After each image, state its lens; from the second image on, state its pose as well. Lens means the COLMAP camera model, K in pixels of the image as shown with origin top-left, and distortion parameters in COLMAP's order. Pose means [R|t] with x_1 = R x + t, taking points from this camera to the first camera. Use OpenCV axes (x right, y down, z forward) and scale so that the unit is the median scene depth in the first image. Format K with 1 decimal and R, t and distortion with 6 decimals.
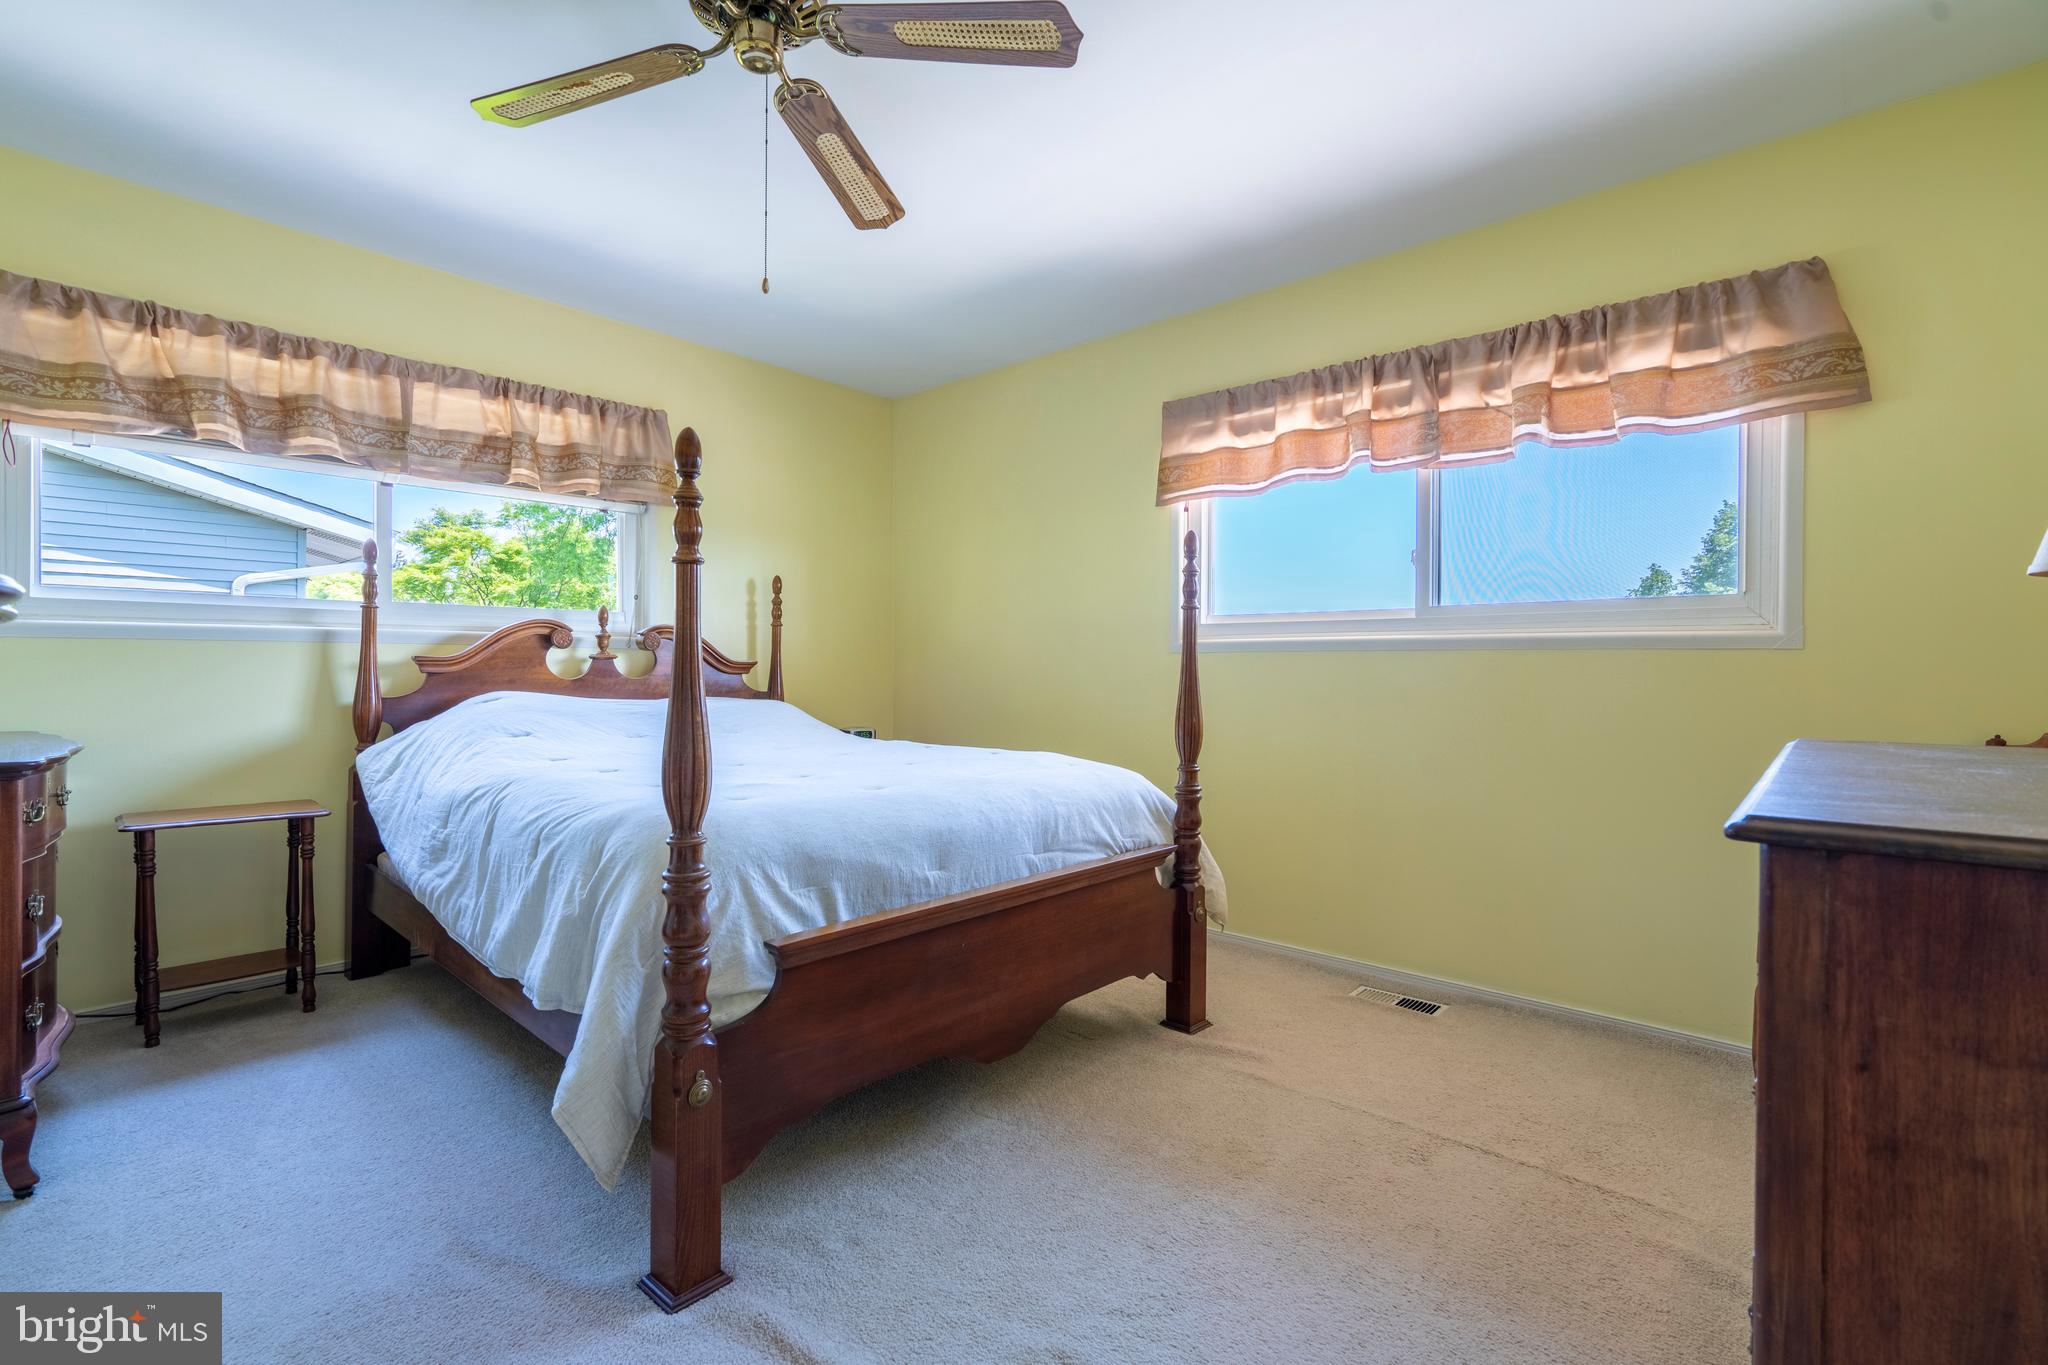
lens RADIAL K [[932.9, 0, 1005.6], [0, 932.9, 672.0], [0, 0, 1]] dist [-0.006478, 0.004692]
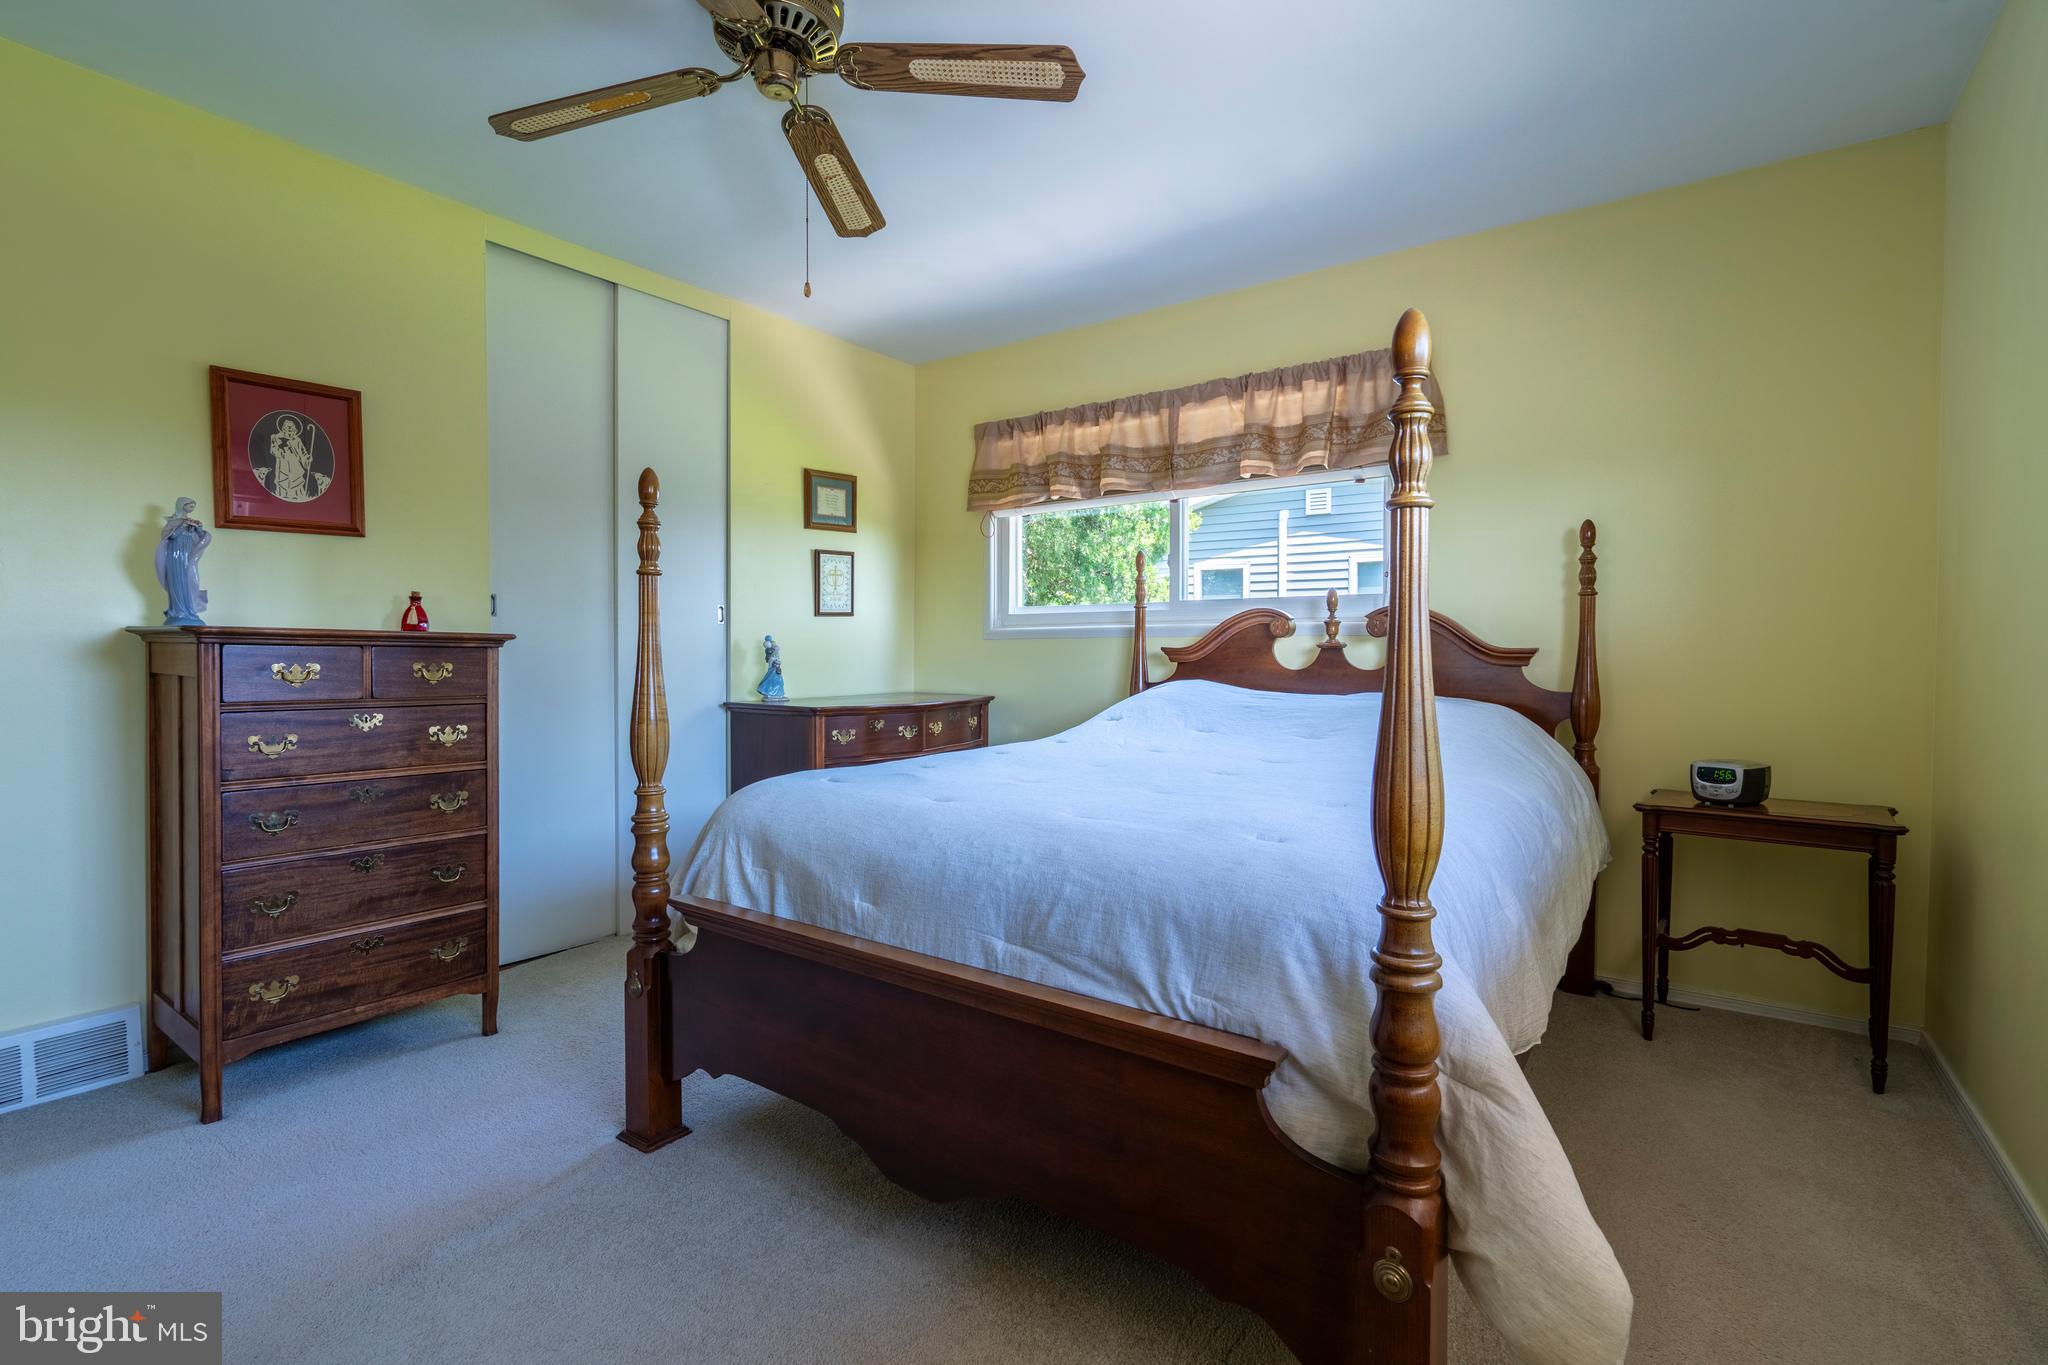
lens RADIAL K [[932.9, 0, 1006.4], [0, 932.9, 671.4], [0, 0, 1]] dist [-0.006478, 0.004692]
pose [[0.114891, 0.014507, -0.993272, 0.500336], [-0.005334, 0.999888, 0.013987, -0.002402], [0.993364, 0.003691, 0.114955, 0.682798]]
